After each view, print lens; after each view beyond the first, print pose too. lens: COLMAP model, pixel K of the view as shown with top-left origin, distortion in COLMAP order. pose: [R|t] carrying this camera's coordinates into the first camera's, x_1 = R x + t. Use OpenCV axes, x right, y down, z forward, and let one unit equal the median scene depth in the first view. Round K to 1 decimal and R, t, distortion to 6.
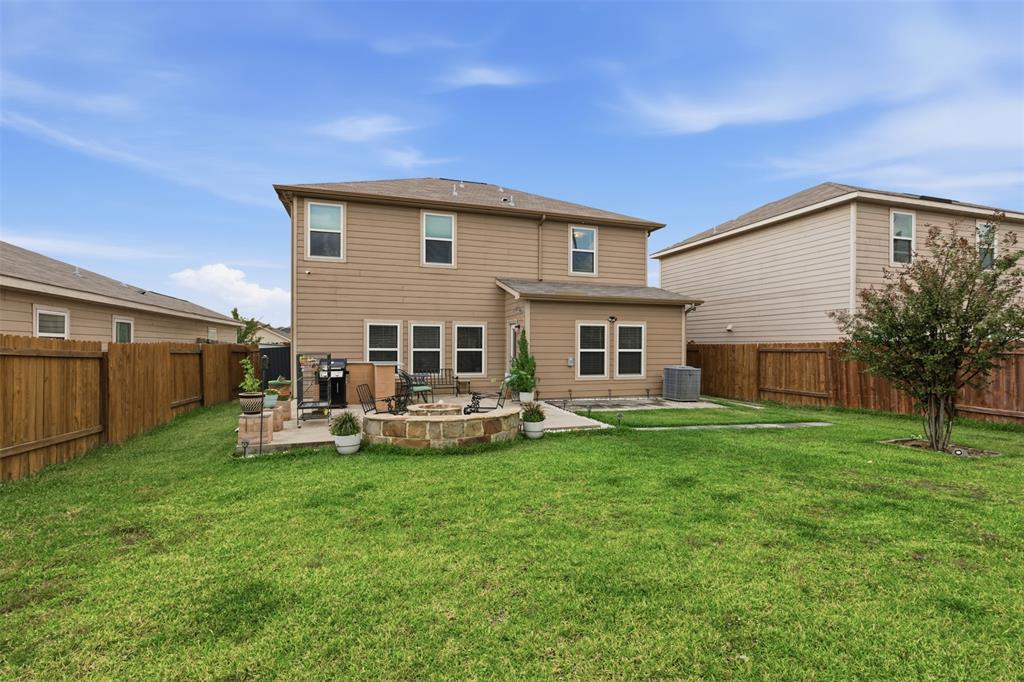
lens RADIAL K [[475.9, 0, 506.5], [0, 475.9, 343.7], [0, 0, 1]] dist [-0.004391, 0.000537]
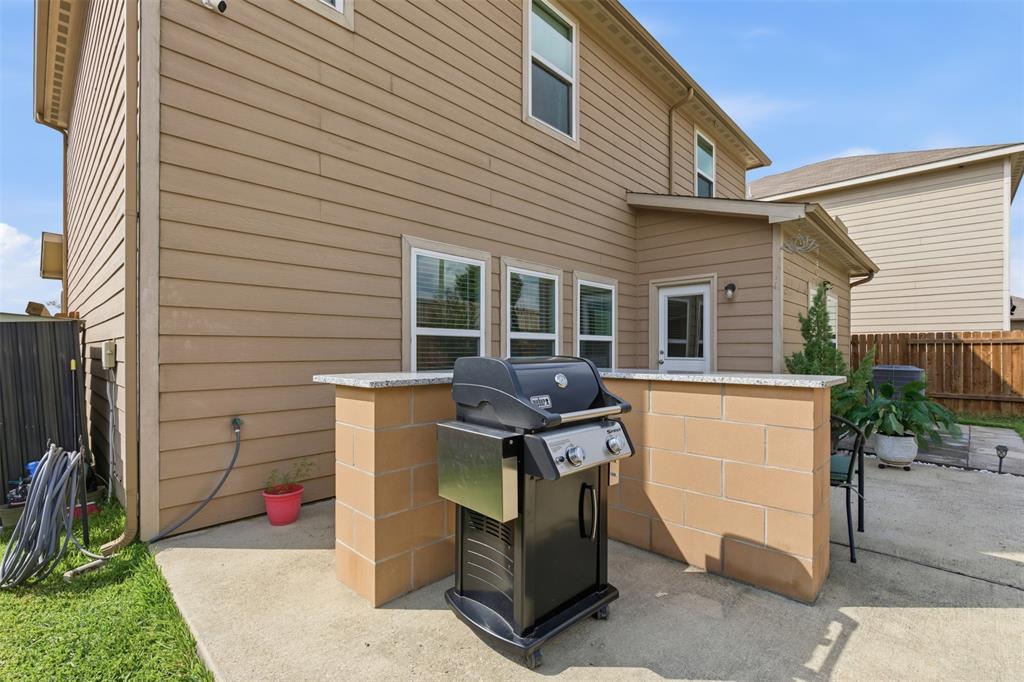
lens RADIAL K [[475.9, 0, 518.5], [0, 475.9, 348.3], [0, 0, 1]] dist [-0.004391, 0.000537]
pose [[0.874004, -0.000655, 0.485918, -0.364755], [-0.002138, 0.999984, 0.005193, 0.020244], [-0.485914, -0.005577, 0.873989, 0.653293]]
